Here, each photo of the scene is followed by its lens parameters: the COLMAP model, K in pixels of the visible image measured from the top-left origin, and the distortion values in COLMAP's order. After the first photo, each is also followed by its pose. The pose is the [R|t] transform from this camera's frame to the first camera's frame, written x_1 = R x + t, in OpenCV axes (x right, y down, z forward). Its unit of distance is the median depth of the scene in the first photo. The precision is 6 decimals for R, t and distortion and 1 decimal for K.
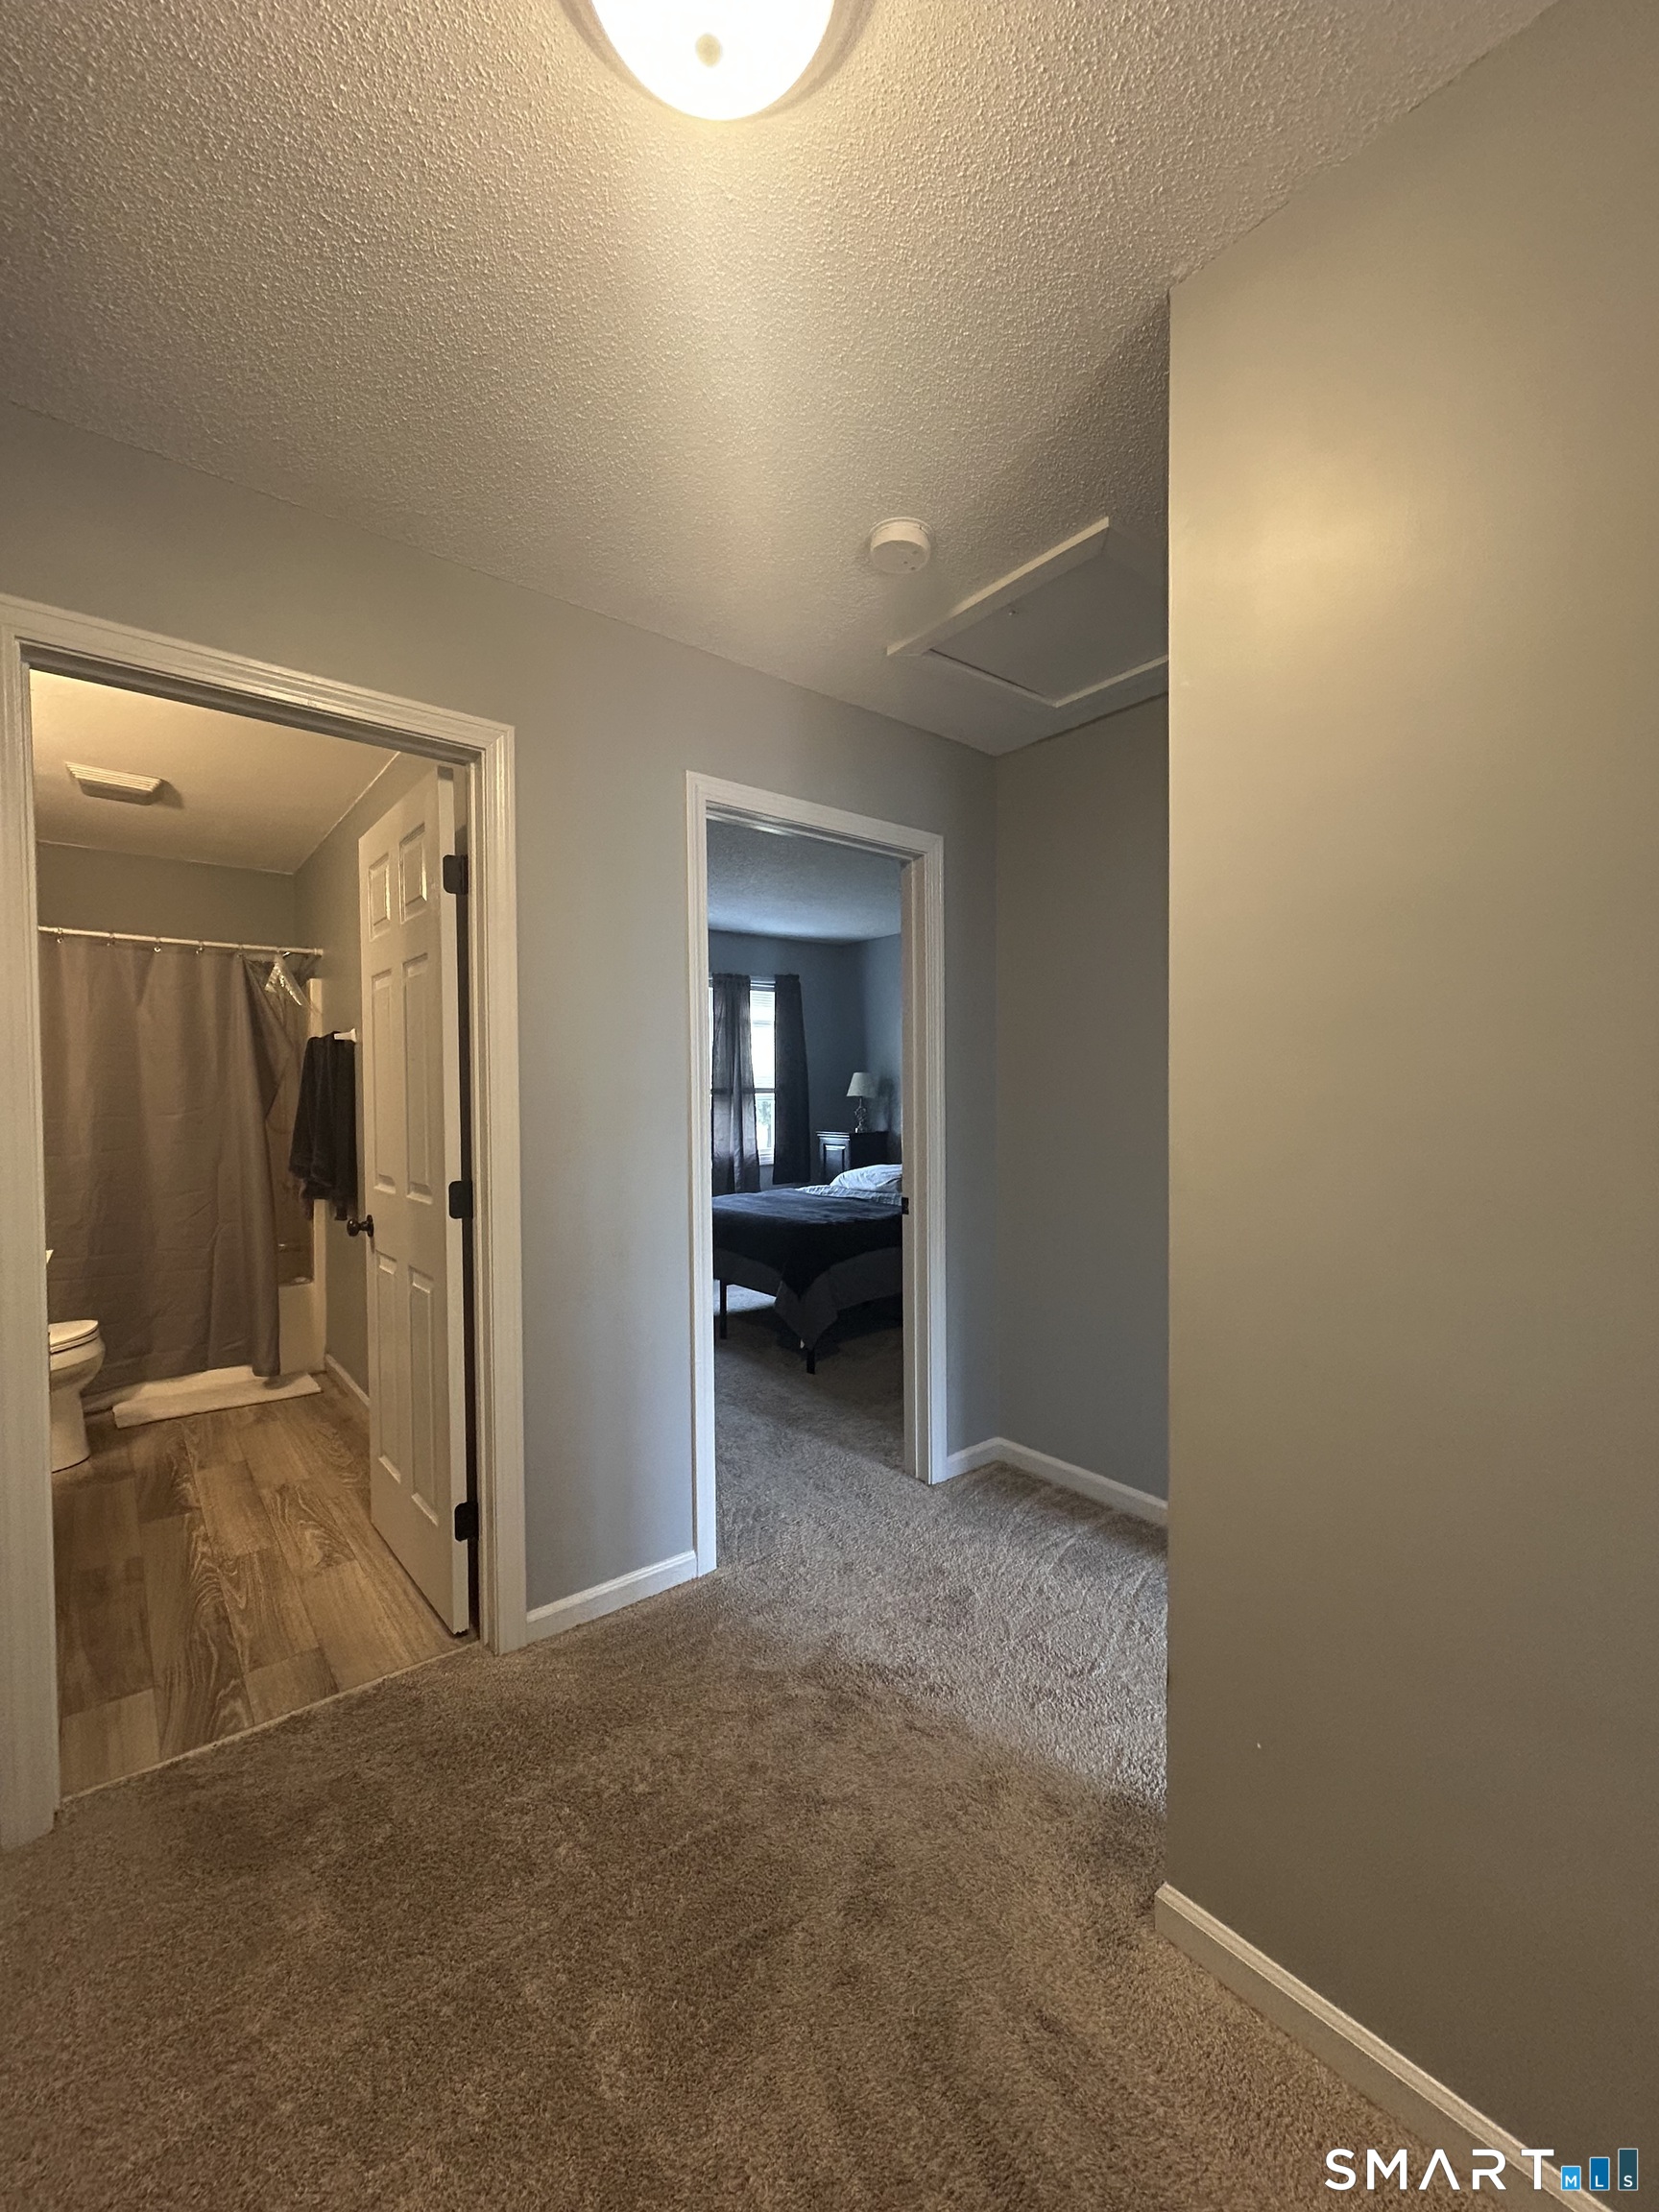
lens RADIAL K [[889.1, 0, 833.1], [0, 889.1, 1109.7], [0, 0, 1]] dist [-0.005380, 0.000398]
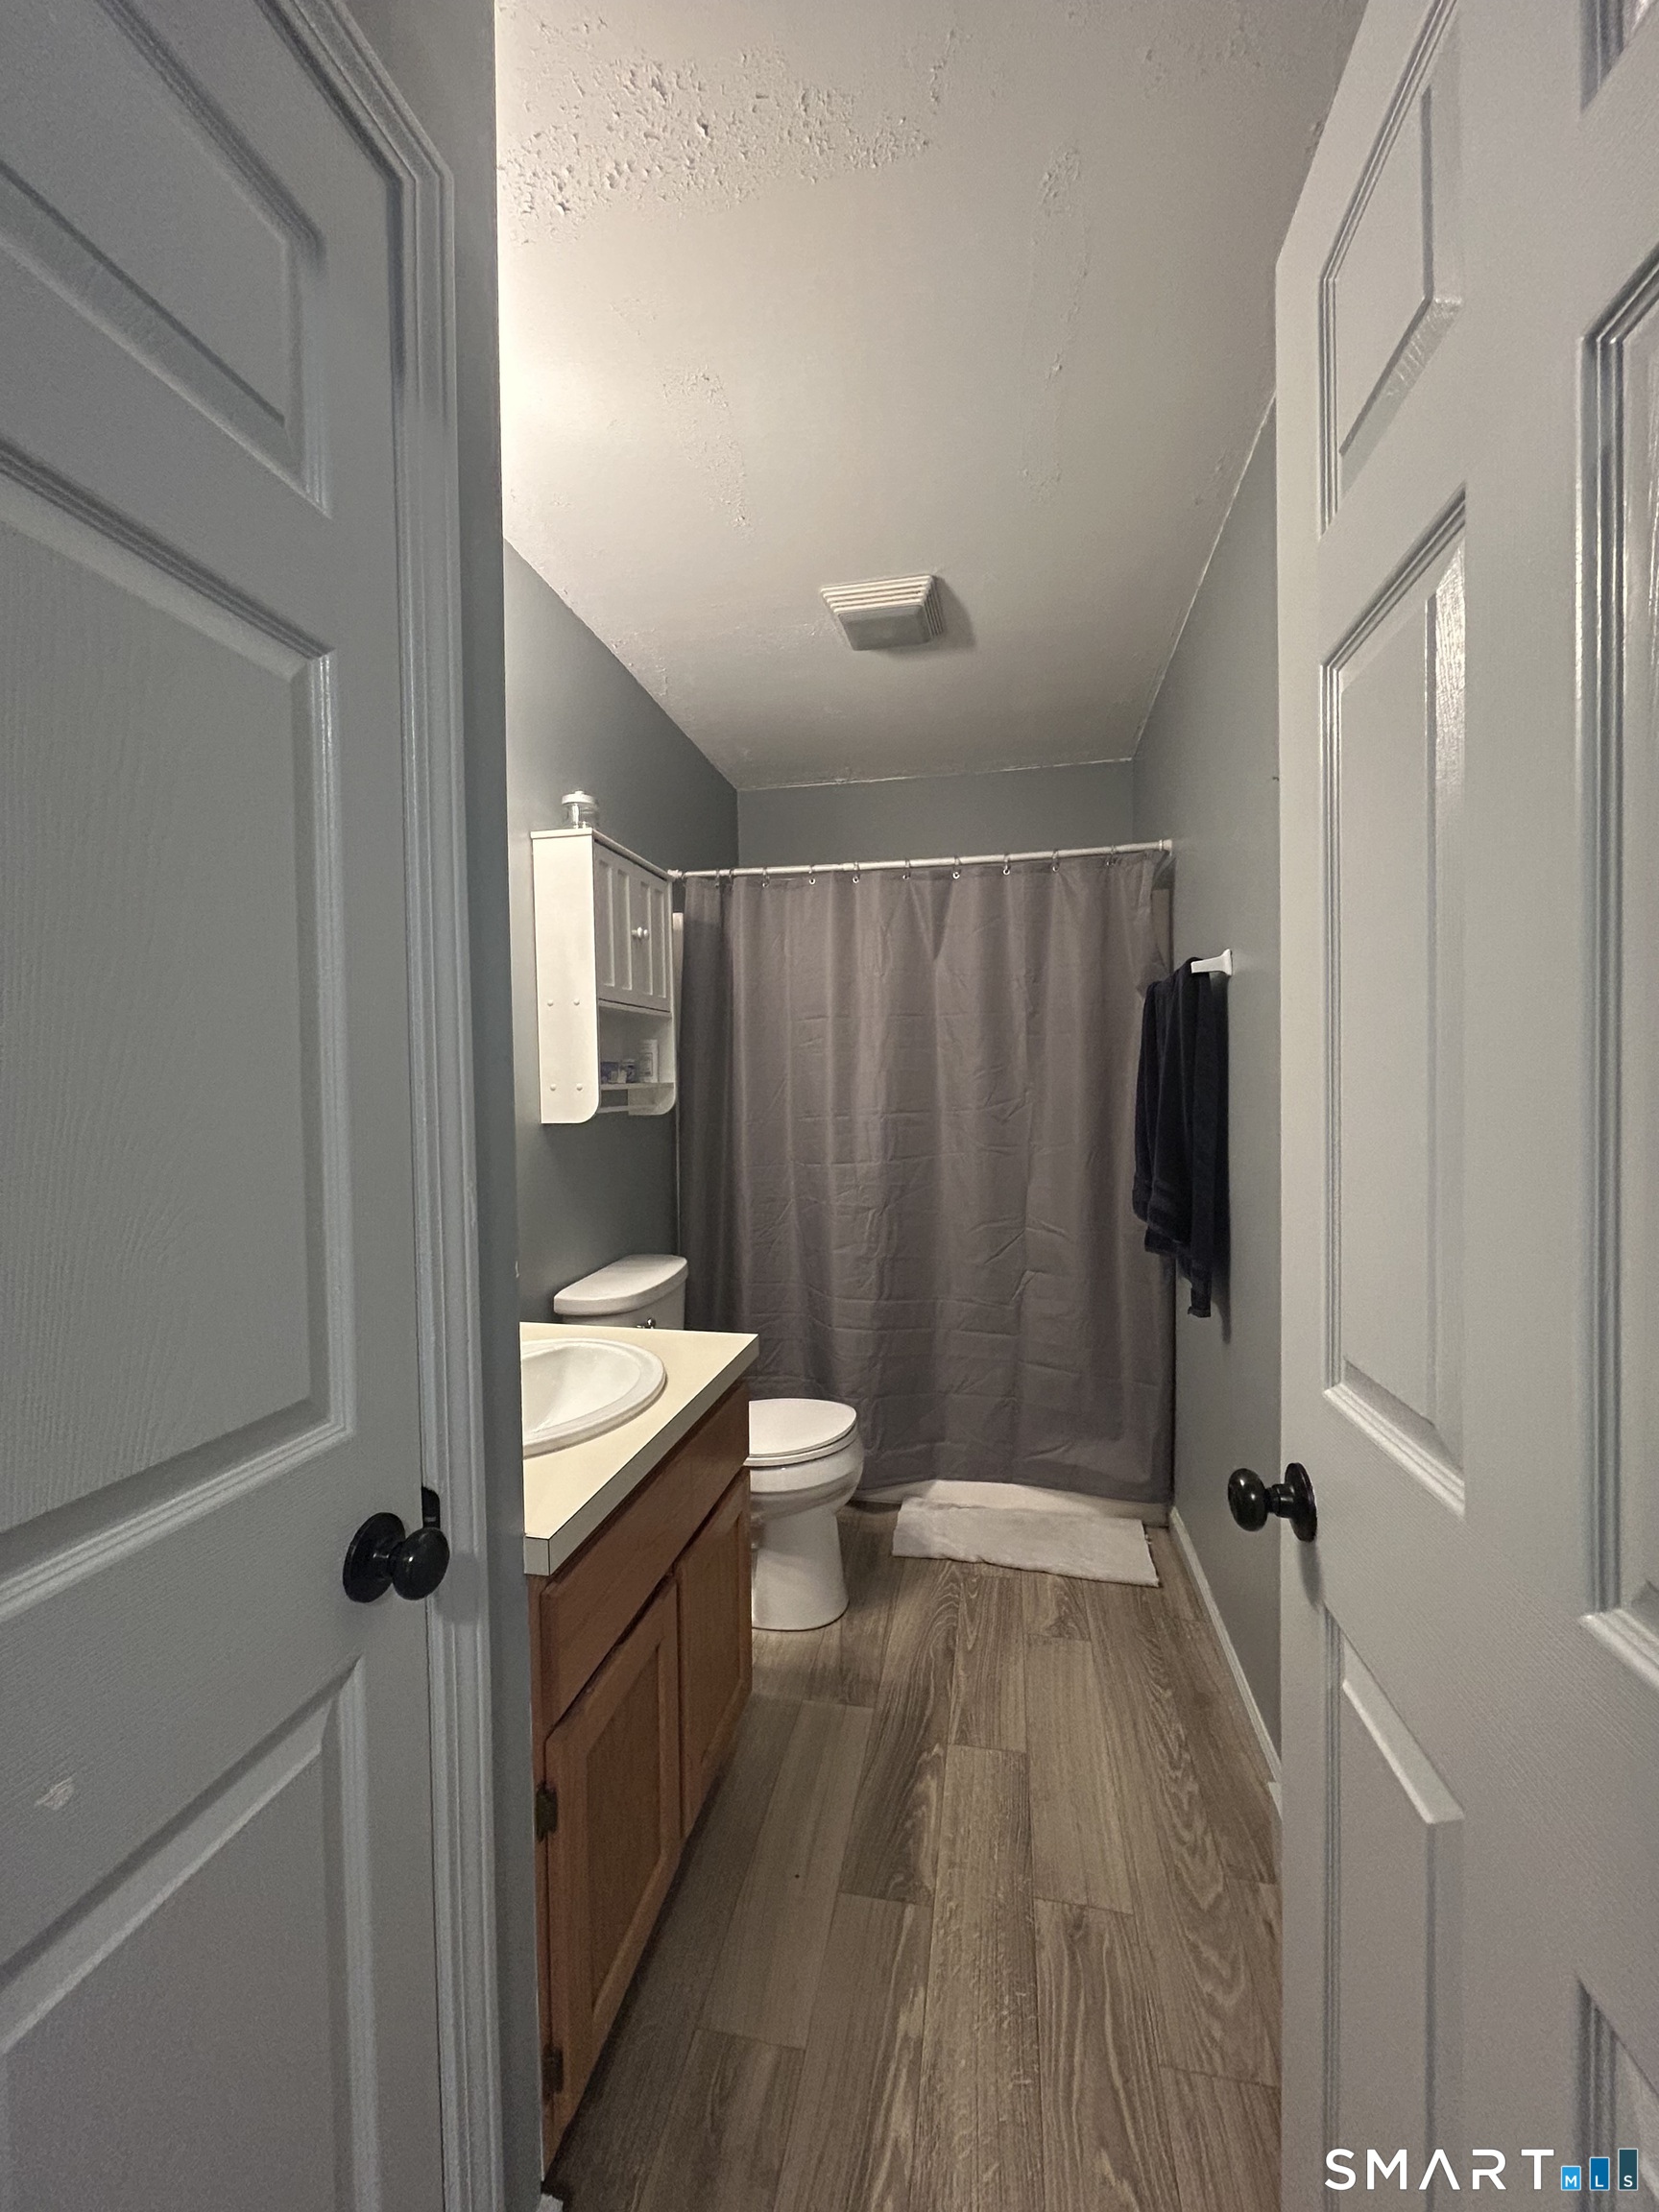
lens RADIAL K [[889.1, 0, 837.3], [0, 889.1, 1099.4], [0, 0, 1]] dist [-0.005380, 0.000398]
pose [[0.637724, 0.018493, -0.770043, -0.299573], [-0.004284, 0.999781, 0.020463, -0.016113], [0.770253, -0.009751, 0.637664, 0.521492]]
